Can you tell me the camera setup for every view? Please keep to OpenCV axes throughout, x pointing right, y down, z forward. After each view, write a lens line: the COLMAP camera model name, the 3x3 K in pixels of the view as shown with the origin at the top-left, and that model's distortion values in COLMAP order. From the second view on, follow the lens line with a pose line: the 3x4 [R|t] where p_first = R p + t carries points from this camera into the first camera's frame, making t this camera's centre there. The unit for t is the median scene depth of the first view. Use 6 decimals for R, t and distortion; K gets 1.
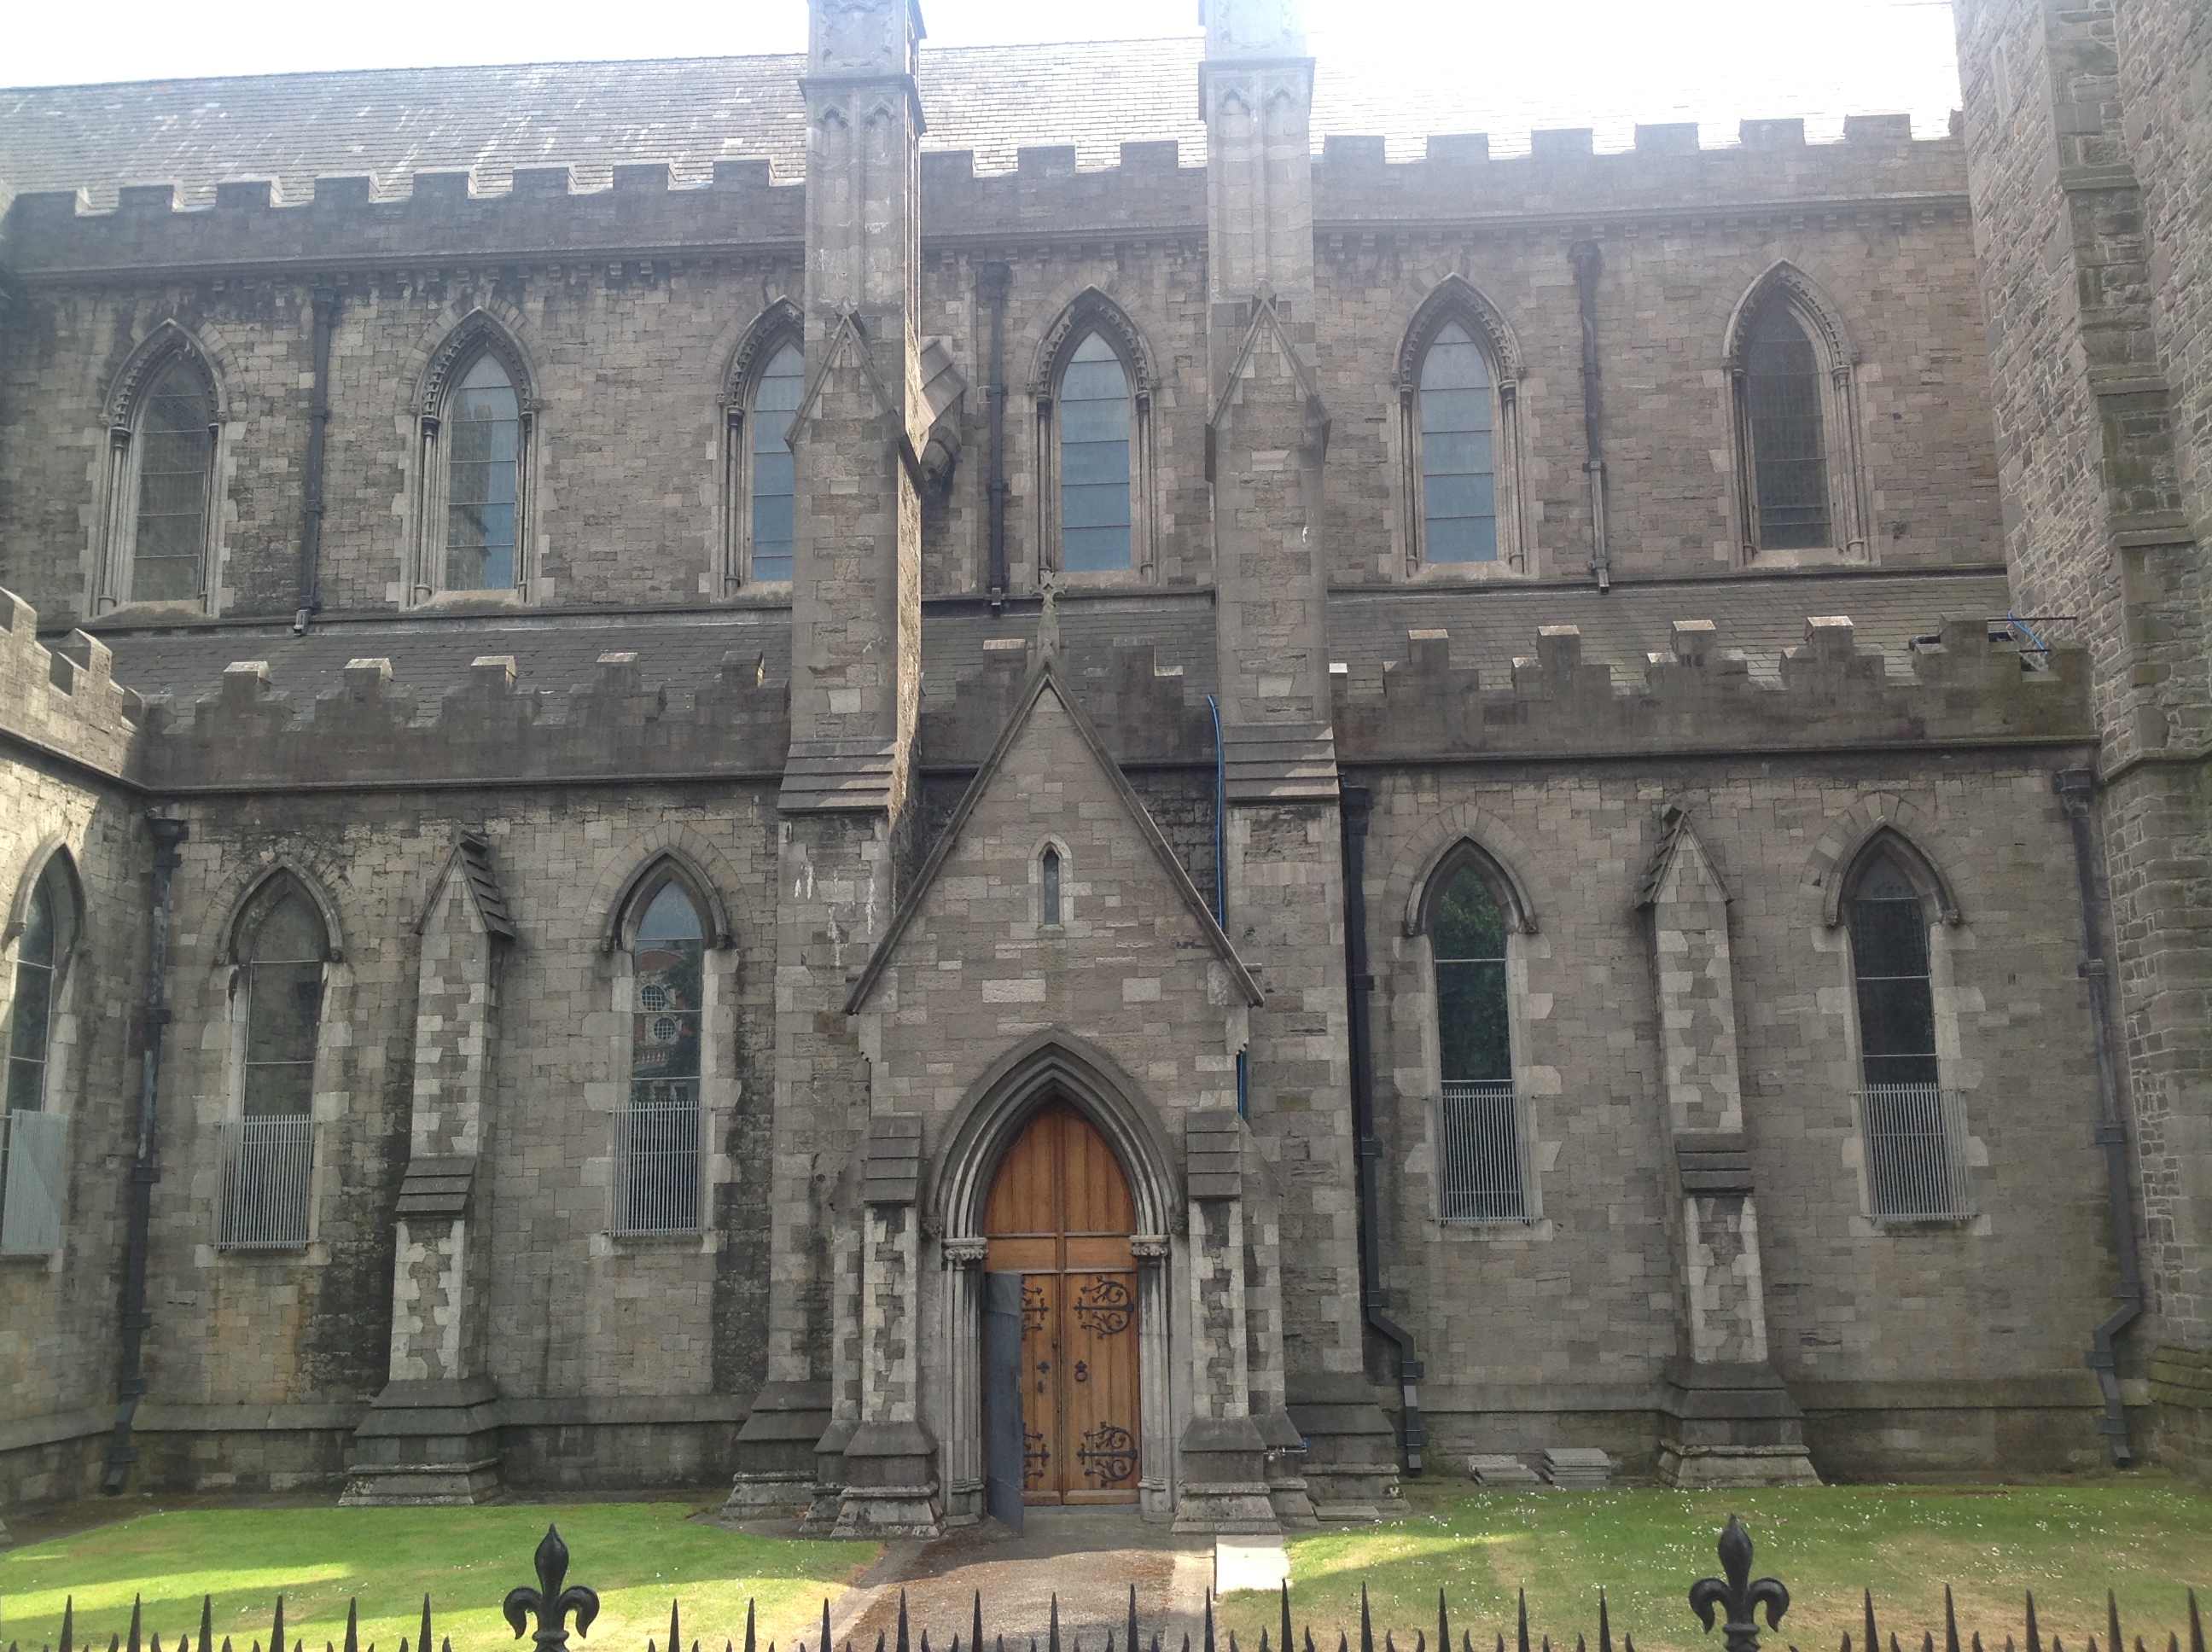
lens RADIAL K [[2078.2, 0, 1106.0], [0, 2078.2, 808.3], [0, 0, 1]] dist [0.045622, 0.000000]
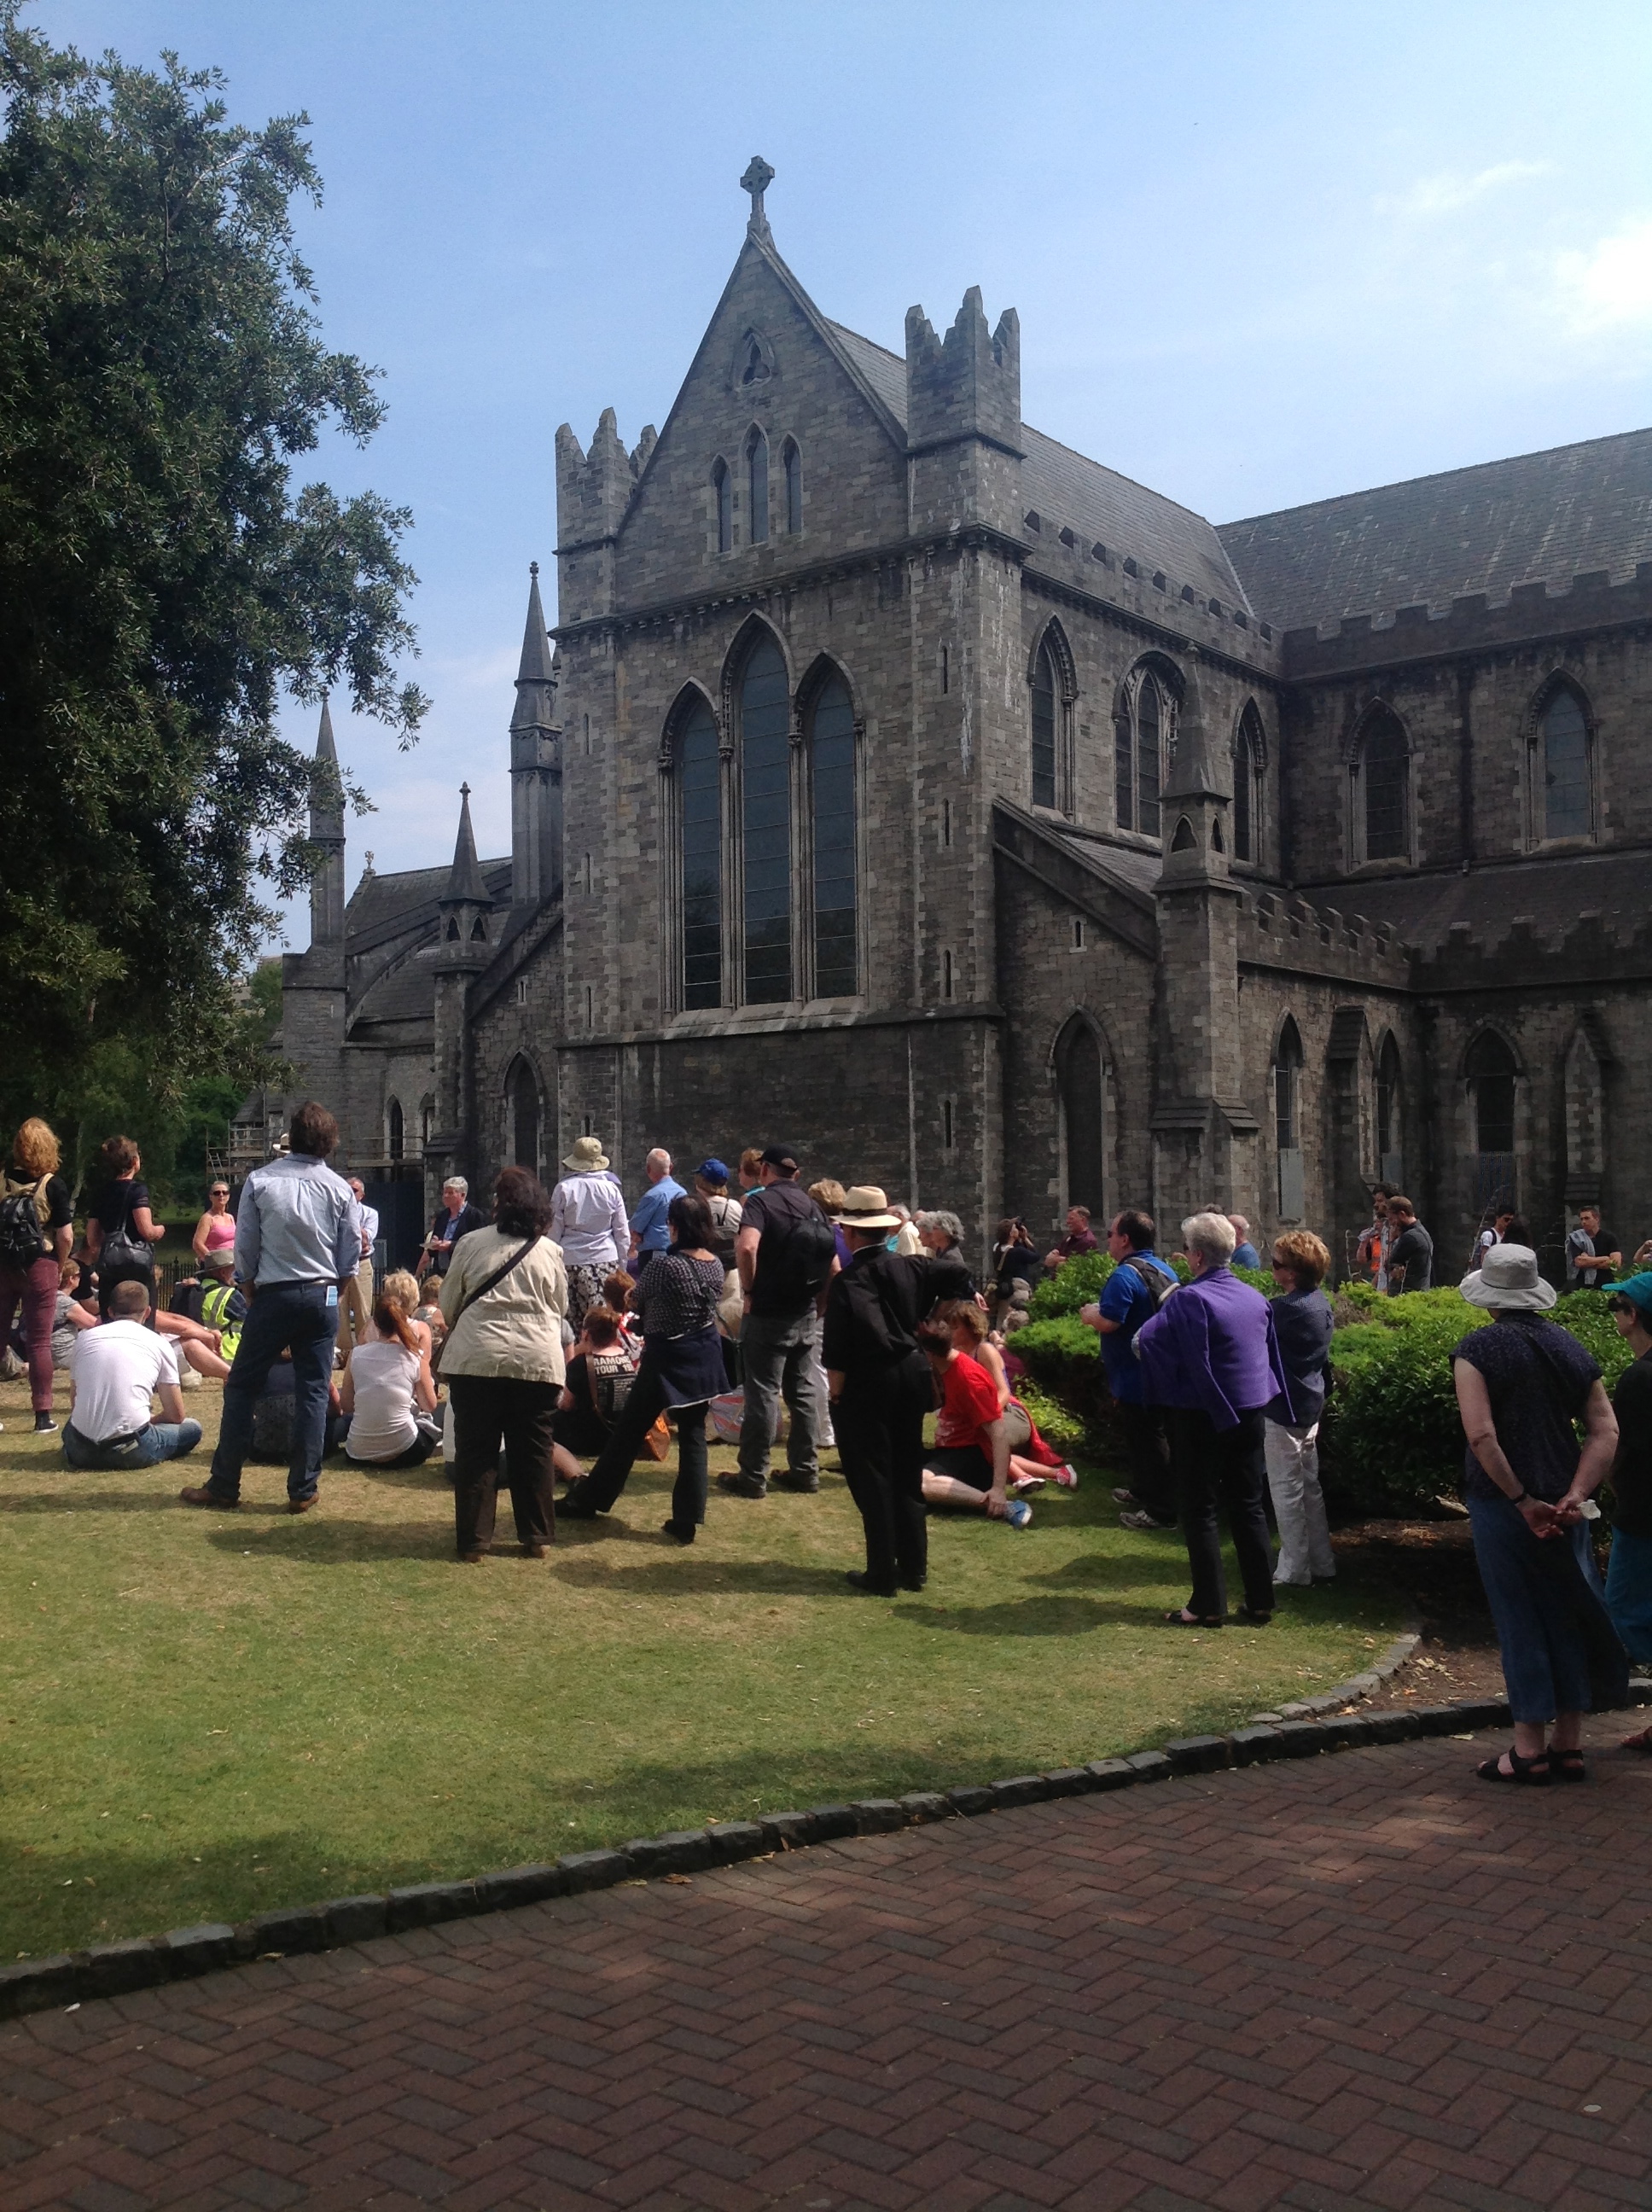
lens RADIAL K [[2078.2, 0, 802.6], [0, 2078.2, 1114.4], [0, 0, 1]] dist [0.045622, 0.000000]
pose [[0.818616, -0.016195, -0.574112, 0.219661], [0.112041, 0.984901, 0.131974, -0.234775], [0.563306, -0.172360, 0.808071, -1.022303]]
